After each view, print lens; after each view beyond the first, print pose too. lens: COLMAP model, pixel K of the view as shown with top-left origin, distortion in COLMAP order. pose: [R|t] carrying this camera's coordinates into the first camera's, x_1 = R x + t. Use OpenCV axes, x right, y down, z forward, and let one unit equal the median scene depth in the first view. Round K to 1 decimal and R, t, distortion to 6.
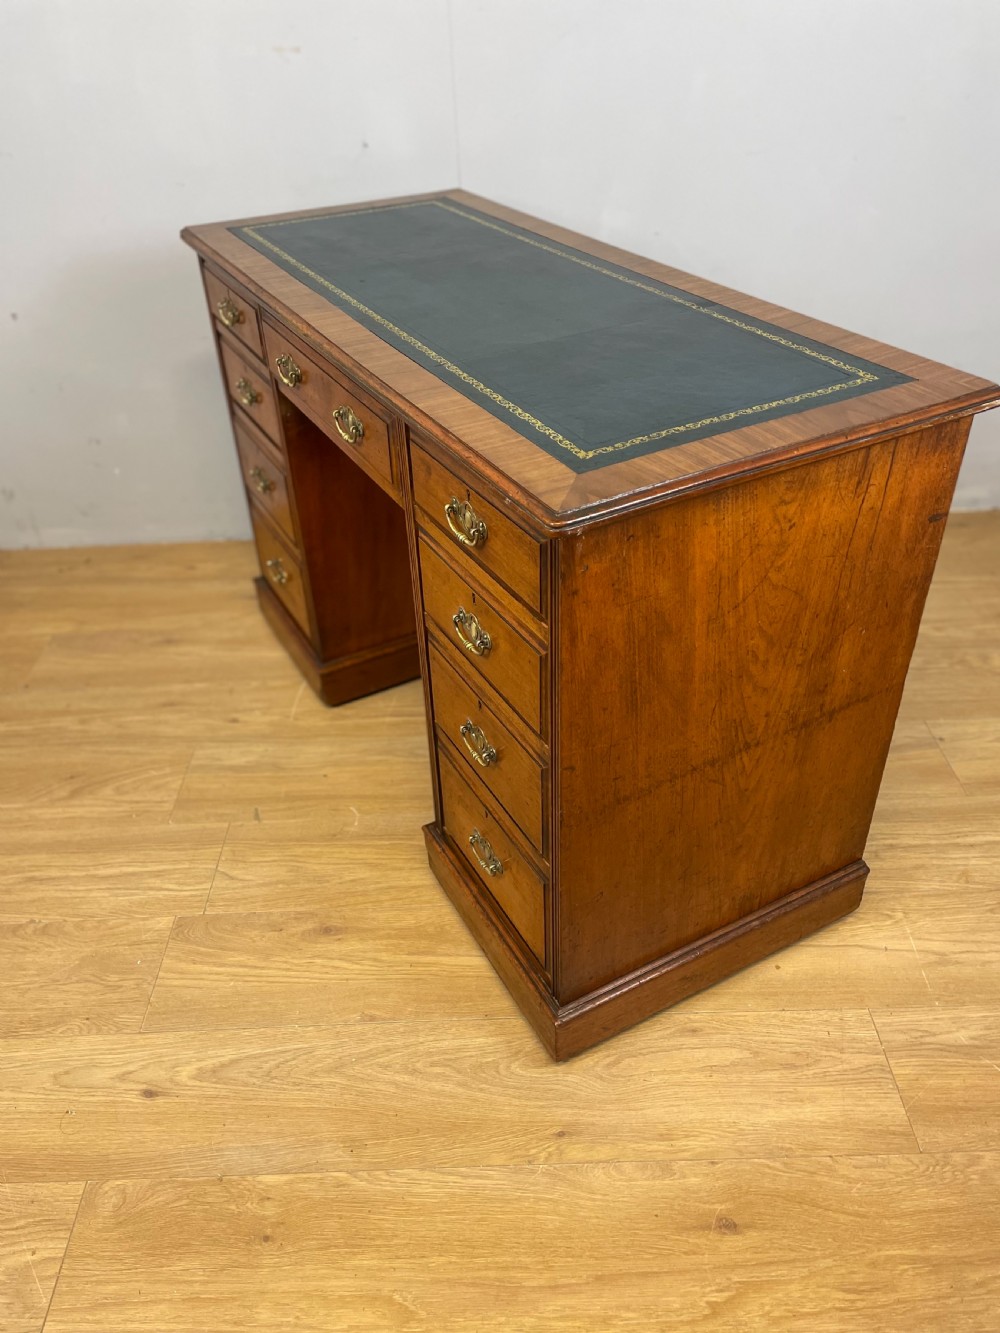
lens RADIAL K [[1013.1, 0, 499.5], [0, 1013.1, 662.3], [0, 0, 1]] dist [0.100068, -0.127620]
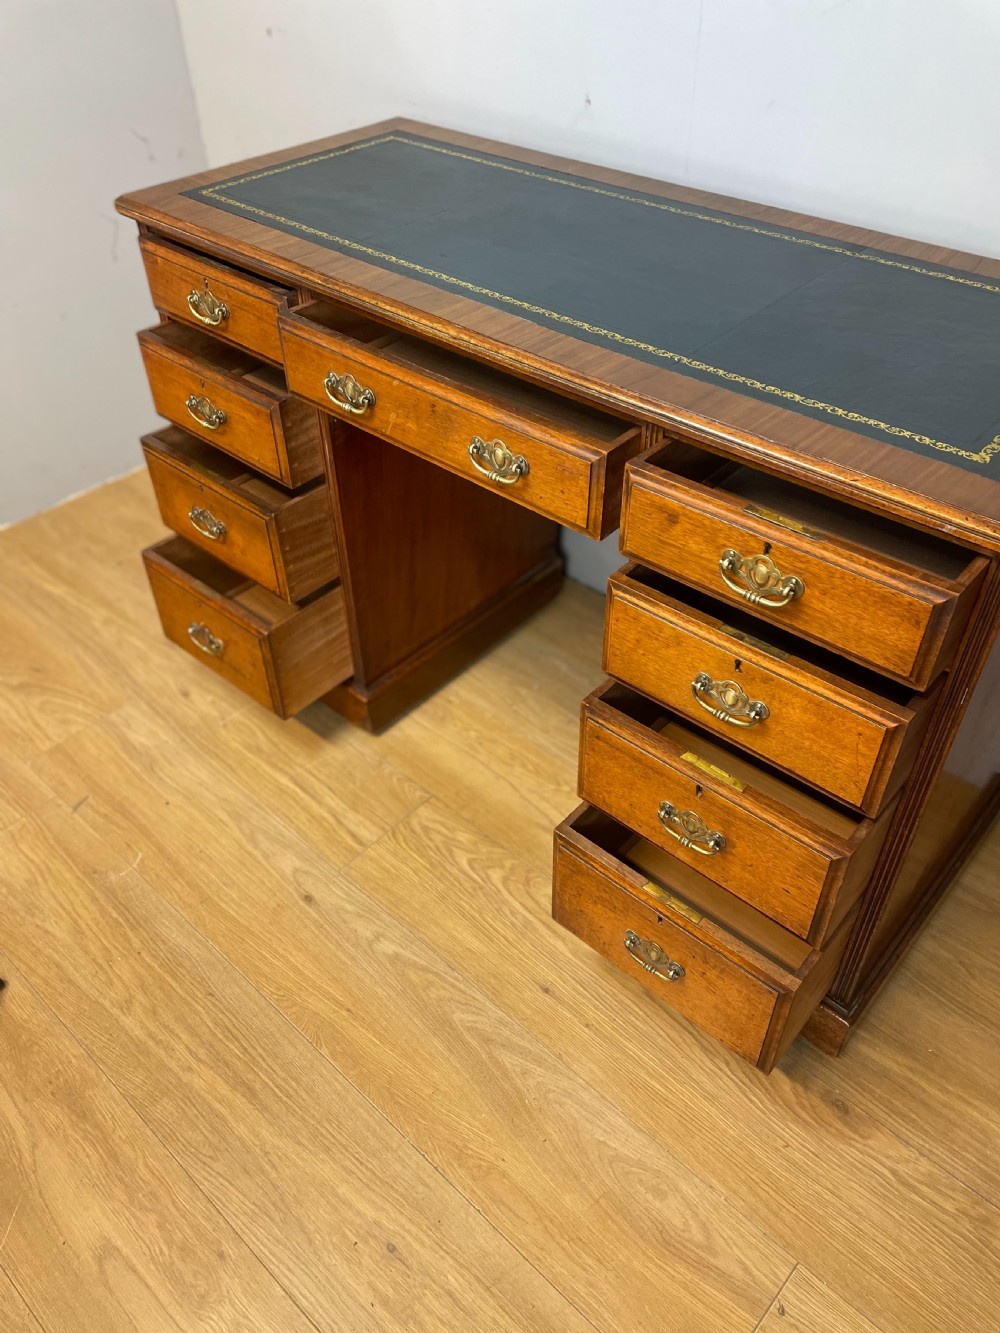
lens RADIAL K [[1013.1, 0, 499.5], [0, 1013.1, 662.3], [0, 0, 1]] dist [0.100068, -0.127620]
pose [[0.725575, 0.476178, -0.496784, 0.453828], [-0.407439, 0.879053, 0.247508, -0.359039], [0.554557, 0.022823, 0.831832, 0.421687]]
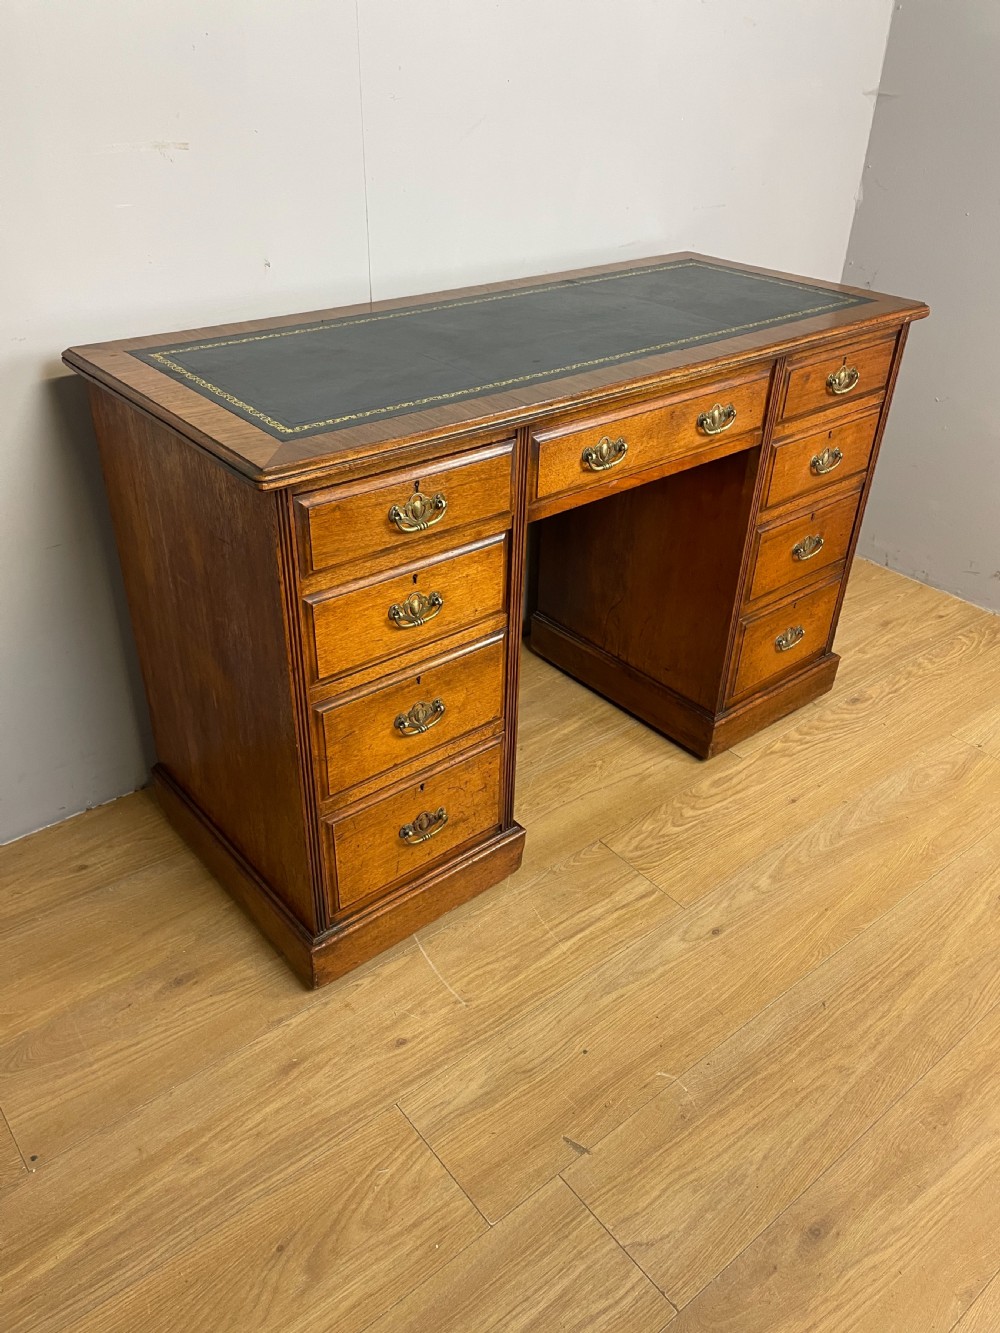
lens RADIAL K [[1012.7, 0, 505.7], [0, 1012.7, 661.1], [0, 0, 1]] dist [0.098117, -0.124674]
pose [[0.782724, -0.283114, 0.554246, -0.592102], [0.310113, 0.949533, 0.047079, -0.235968], [-0.539604, 0.135029, 0.831020, 0.359388]]
